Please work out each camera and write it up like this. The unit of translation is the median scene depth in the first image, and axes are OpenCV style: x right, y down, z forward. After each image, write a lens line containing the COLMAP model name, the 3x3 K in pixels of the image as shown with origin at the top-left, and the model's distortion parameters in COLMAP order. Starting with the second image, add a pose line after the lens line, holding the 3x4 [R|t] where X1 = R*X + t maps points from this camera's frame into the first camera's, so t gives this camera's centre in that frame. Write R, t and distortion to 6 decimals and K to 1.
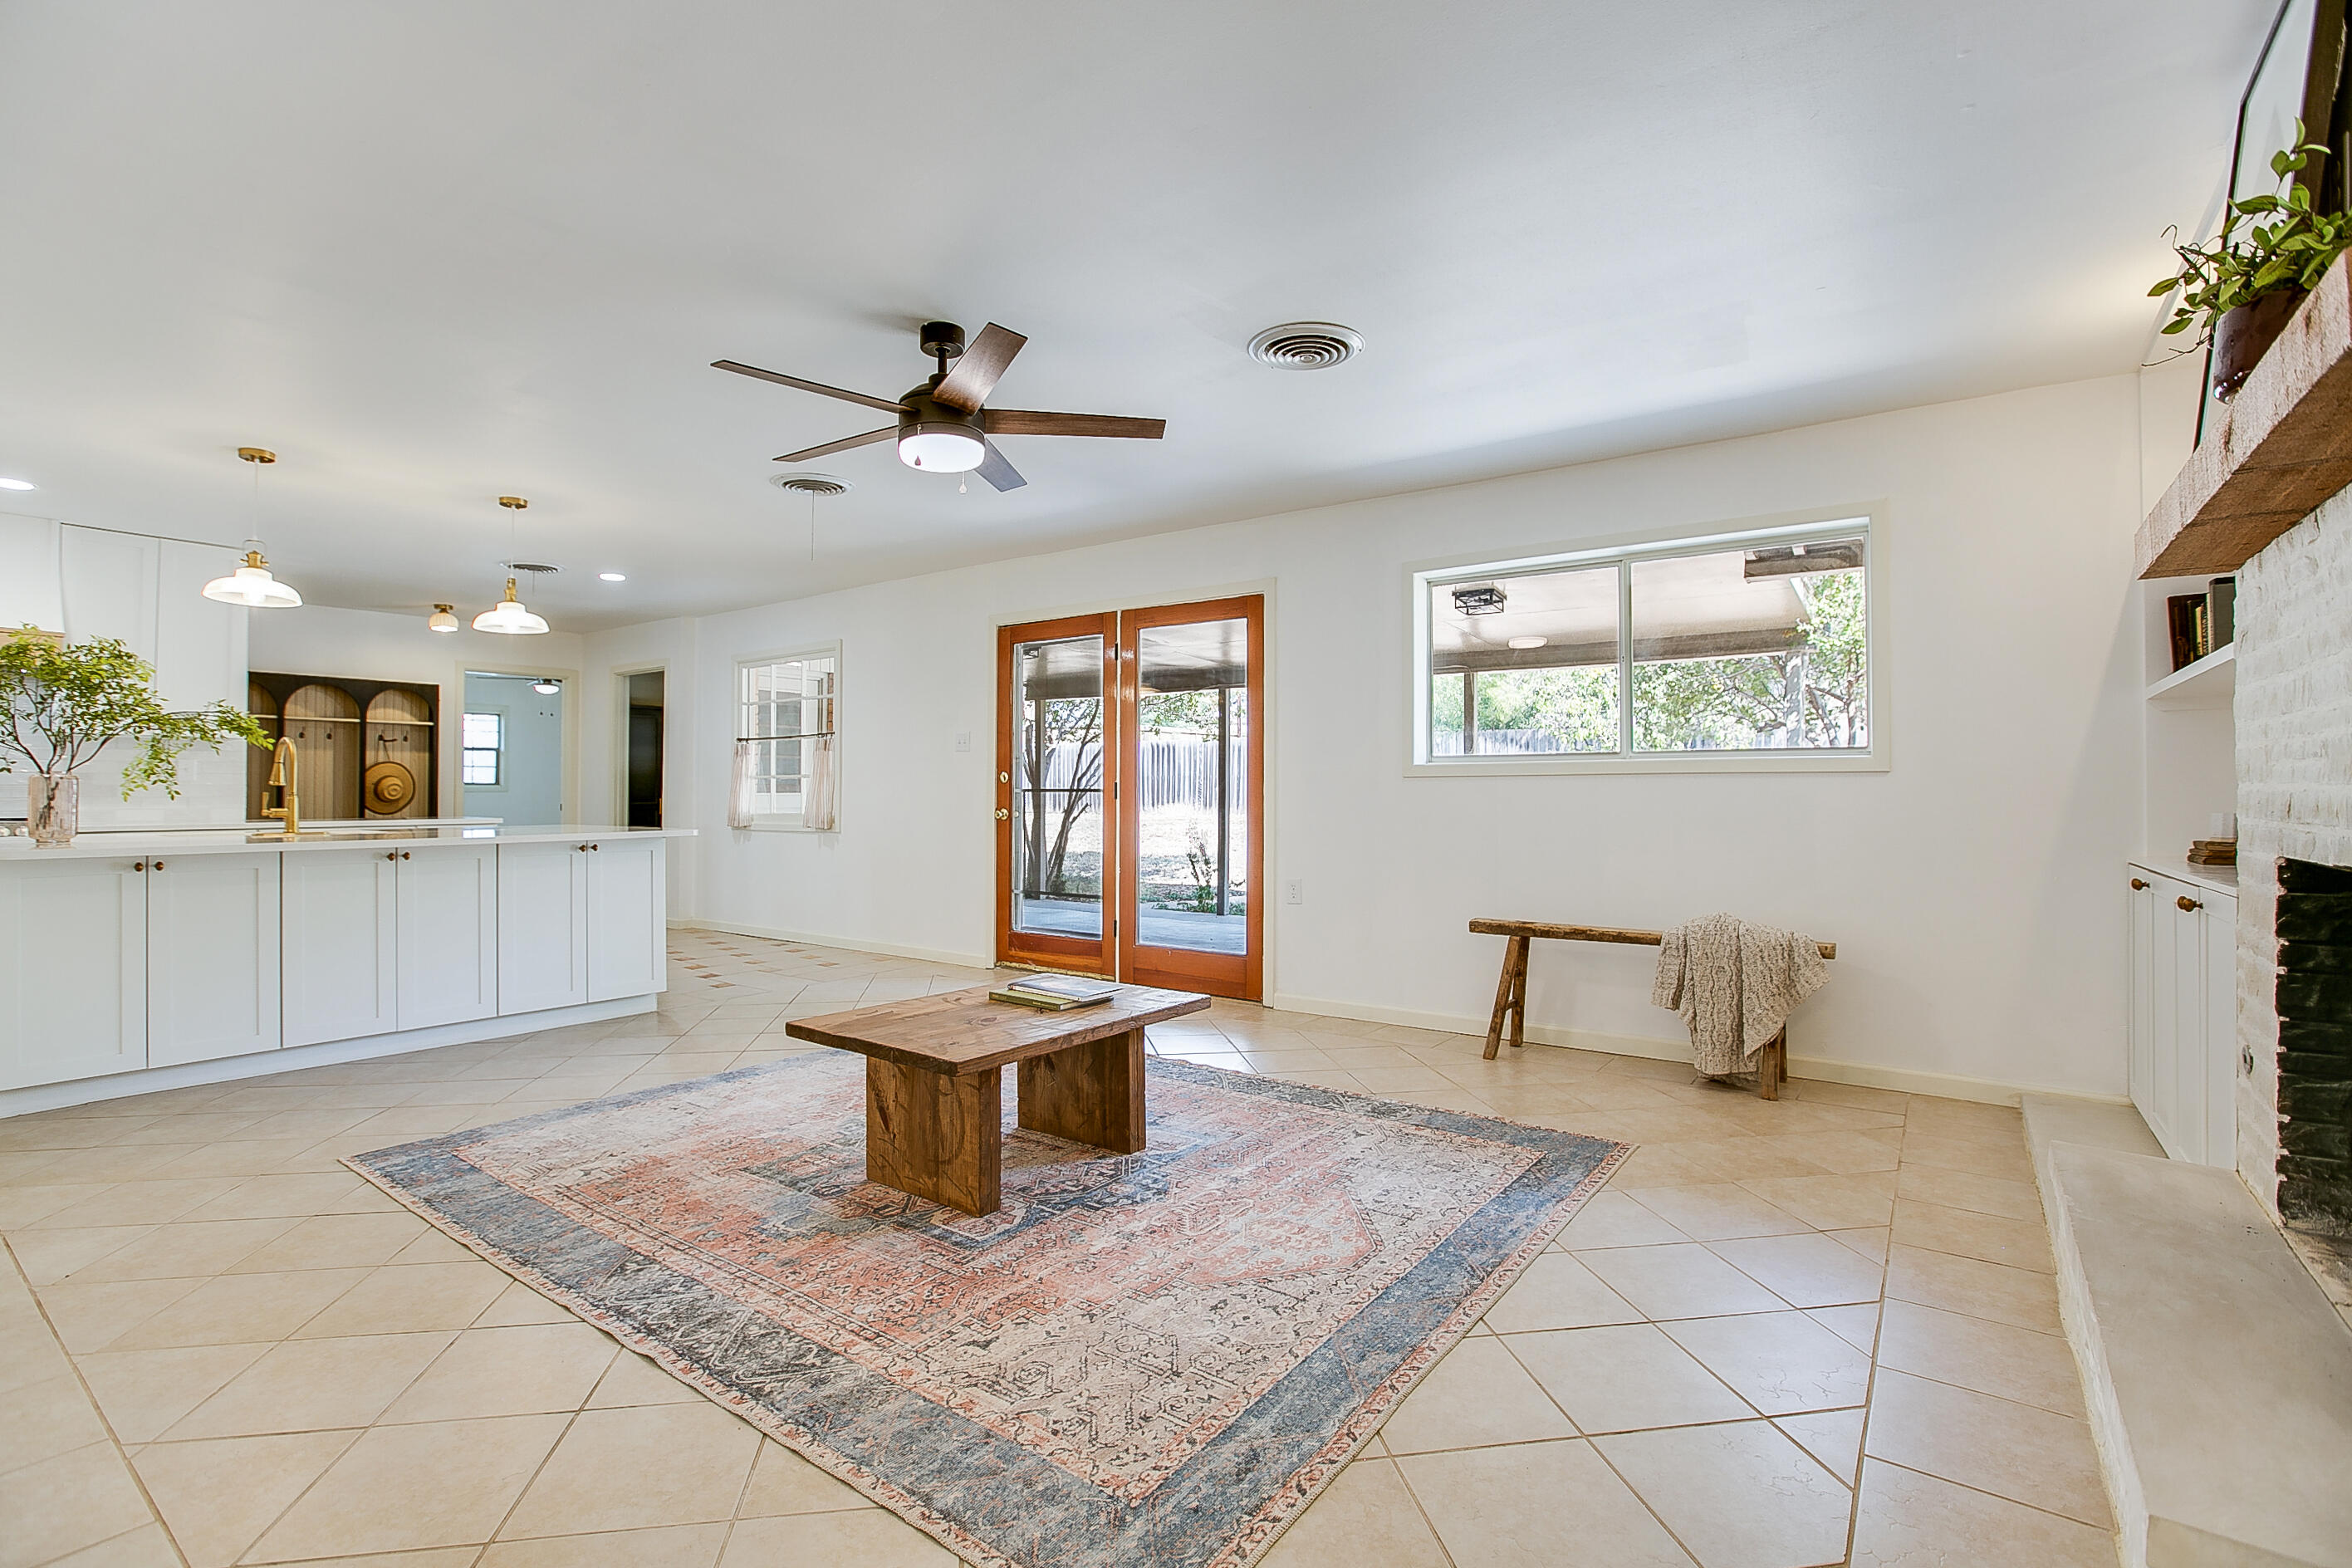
lens RADIAL K [[1084.7, 0, 1153.3], [0, 1084.7, 784.3], [0, 0, 1]] dist [-0.044661, 0.003708]
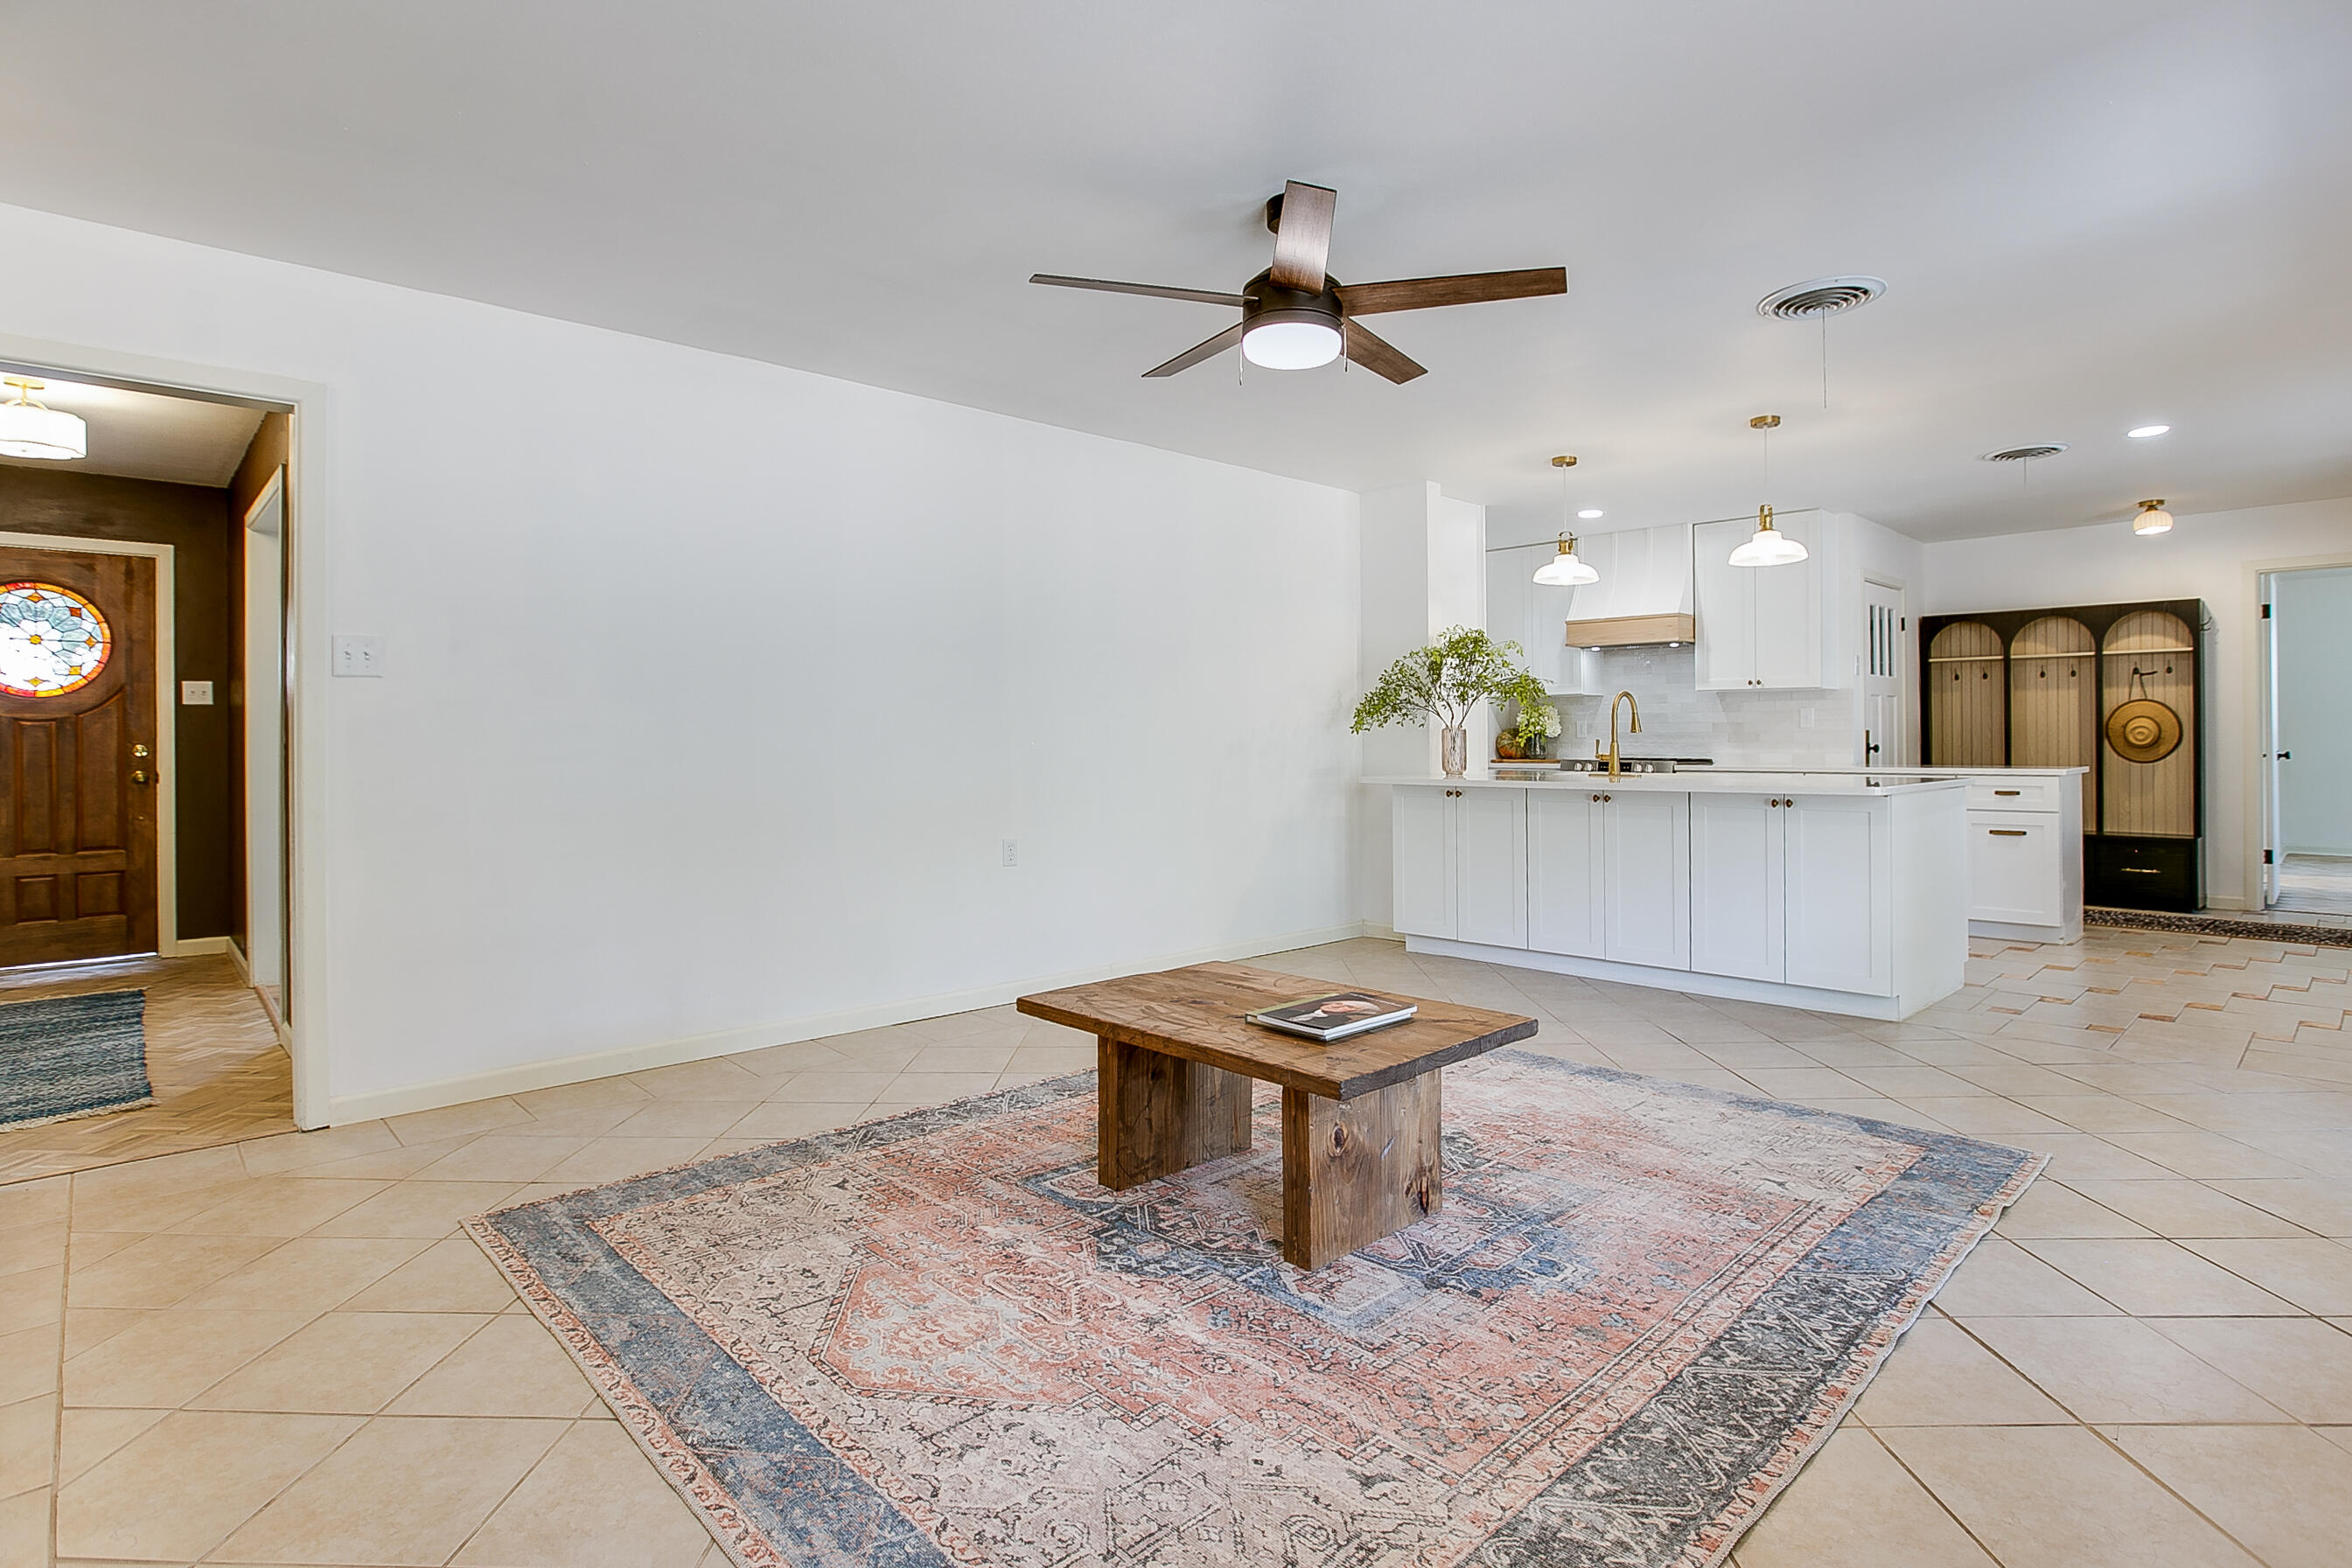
lens RADIAL K [[1165.4, 0, 1184.0], [0, 1165.4, 734.7], [0, 0, 1]] dist [-0.049093, 0.013078]
pose [[-0.159858, -0.005543, -0.987125, 0.747257], [0.014994, 0.999855, -0.008043, 0.007192], [0.987026, -0.016086, -0.159751, 1.087283]]
